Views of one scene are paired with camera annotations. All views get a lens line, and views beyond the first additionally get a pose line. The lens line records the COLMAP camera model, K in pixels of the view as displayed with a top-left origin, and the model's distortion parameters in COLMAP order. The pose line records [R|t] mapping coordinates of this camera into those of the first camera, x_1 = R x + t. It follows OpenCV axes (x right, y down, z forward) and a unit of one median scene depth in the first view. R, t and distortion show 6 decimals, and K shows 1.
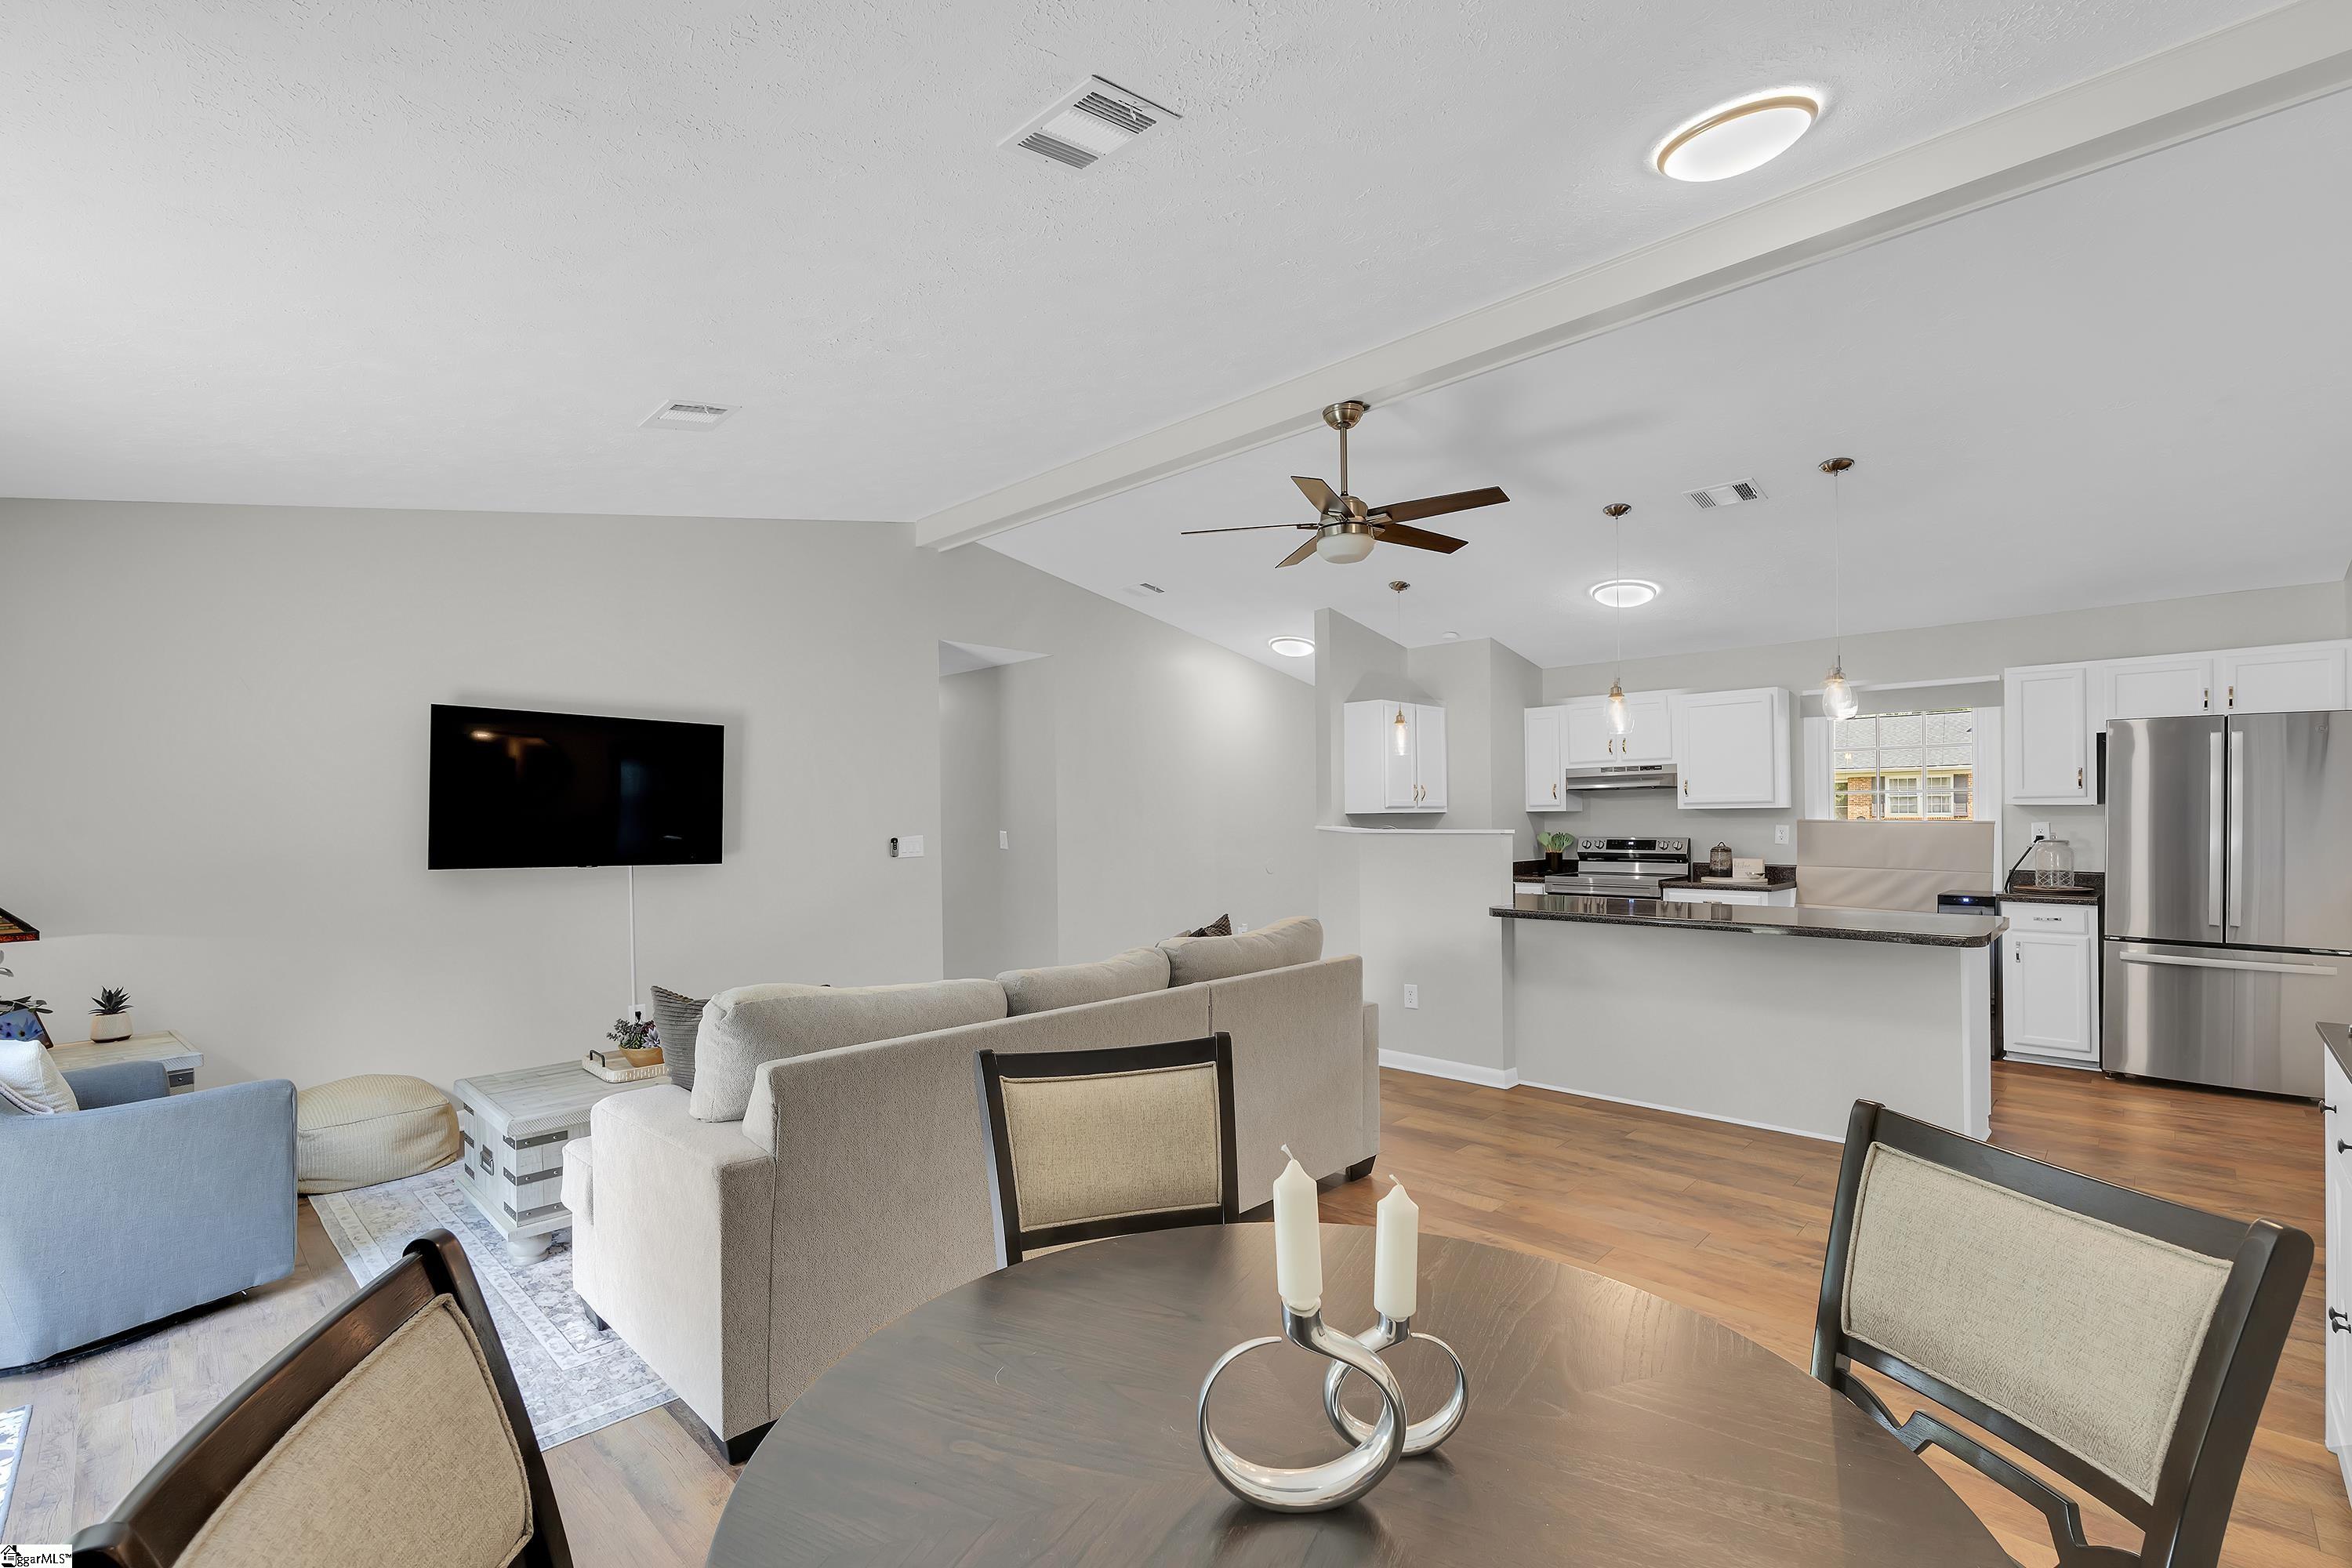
lens RADIAL K [[1025.6, 0, 1177.6], [0, 1025.6, 818.0], [0, 0, 1]] dist [-0.002319, 0.000138]
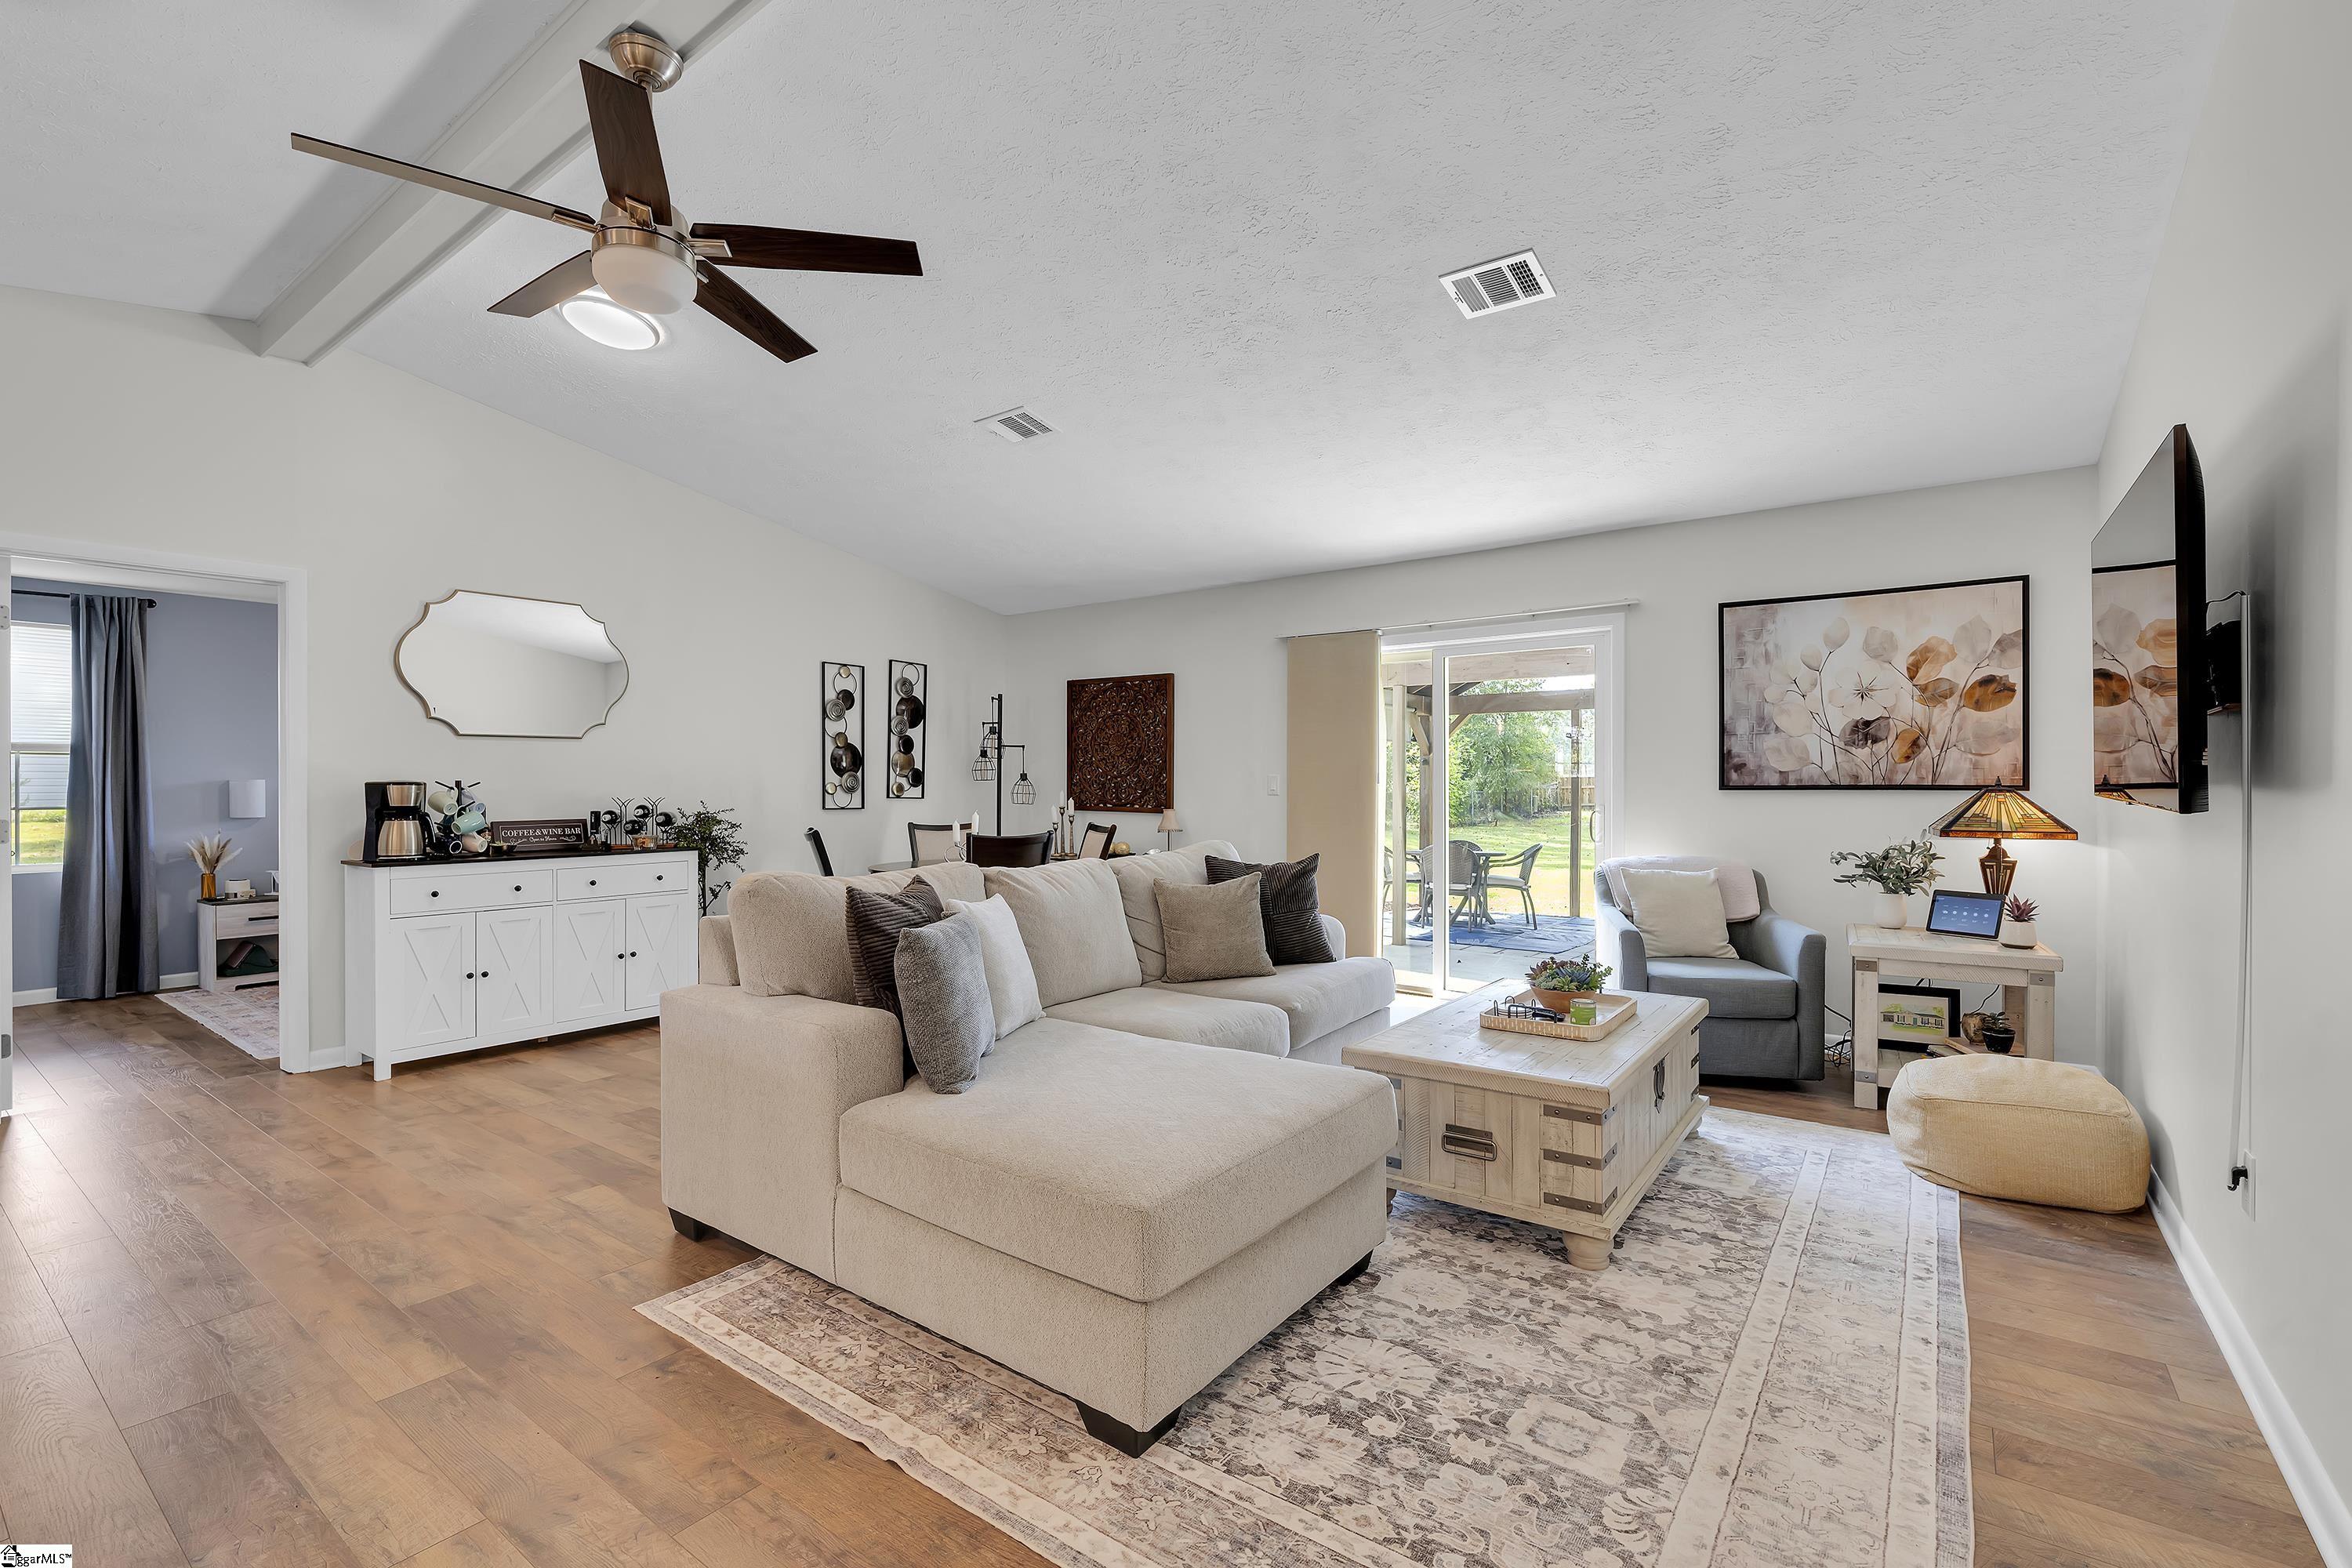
lens RADIAL K [[1036.0, 0, 1176.0], [0, 1036.0, 784.0], [0, 0, 1]] dist [-0.001858, 0.000164]
pose [[-0.991186, 0.011813, -0.131953, -0.043989], [0.011439, 0.999928, 0.003590, 0.024712], [0.131986, 0.002049, -0.991249, 1.192062]]
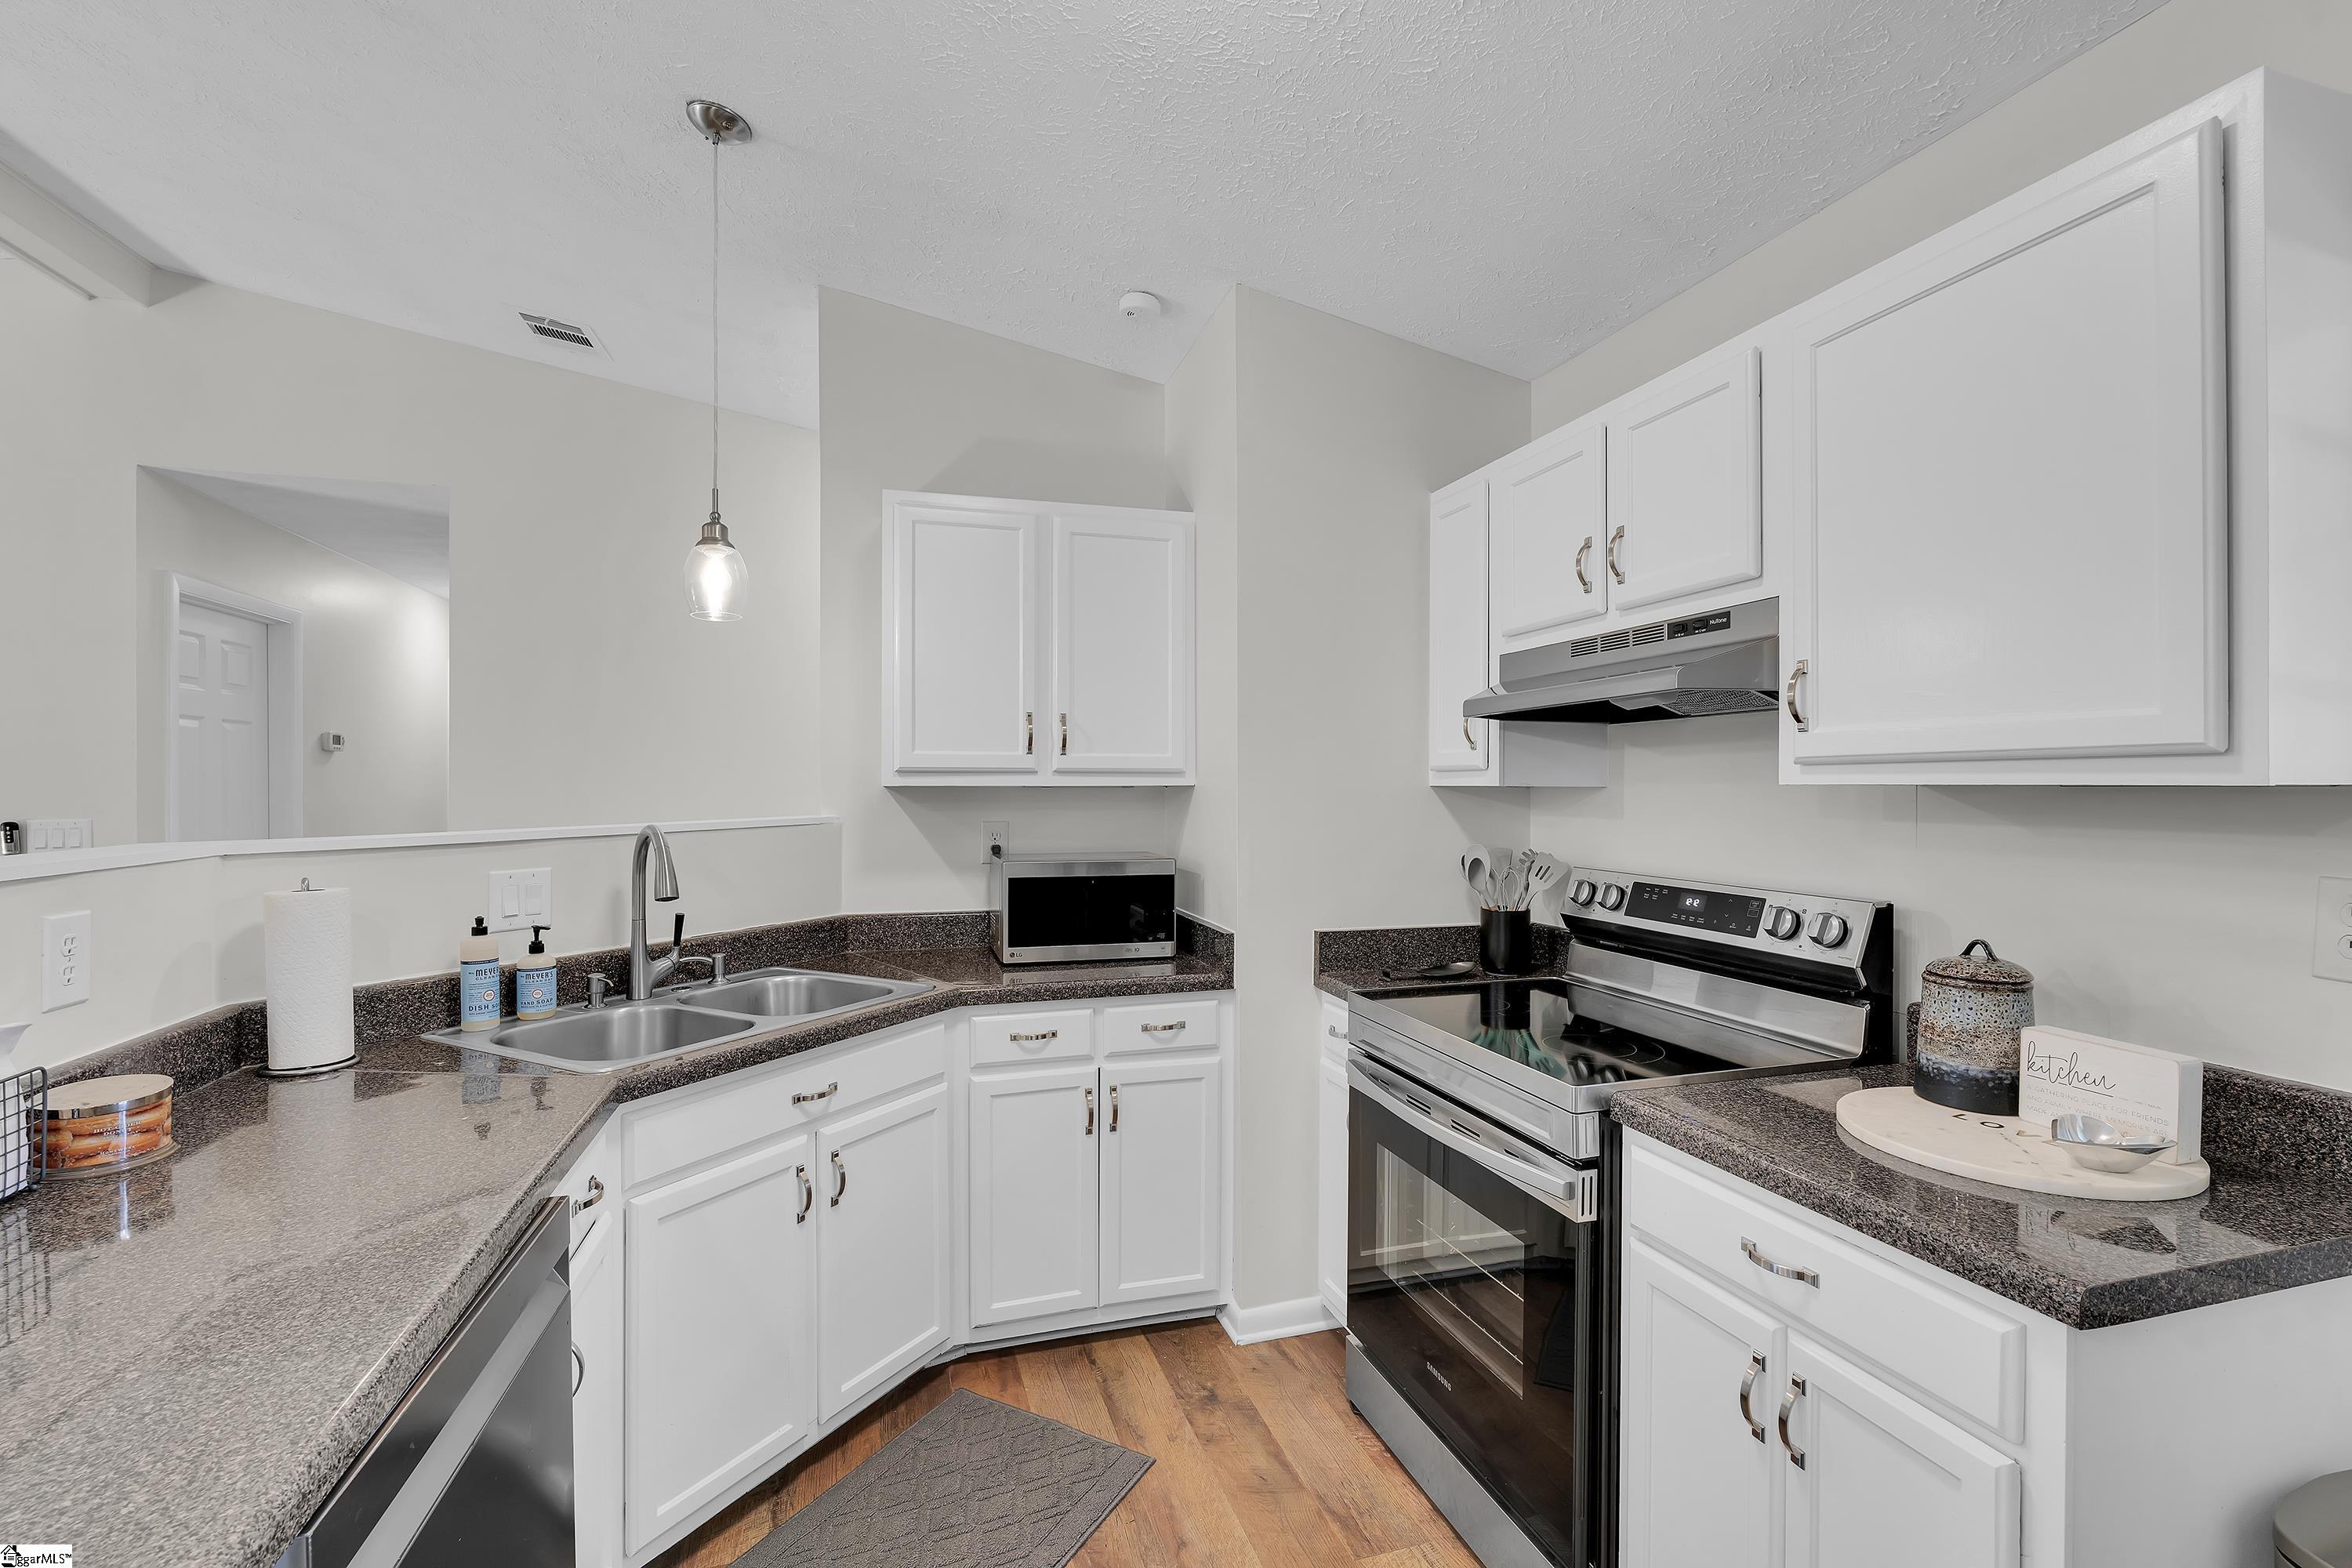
lens RADIAL K [[1024.7, 0, 1173.6], [0, 1024.7, 788.6], [0, 0, 1]] dist [-0.003564, 0.000319]
pose [[0.872735, 0.013088, -0.488019, 0.582817], [-0.009356, 0.999905, 0.010086, -0.010978], [0.488105, -0.004236, 0.872775, 0.872160]]
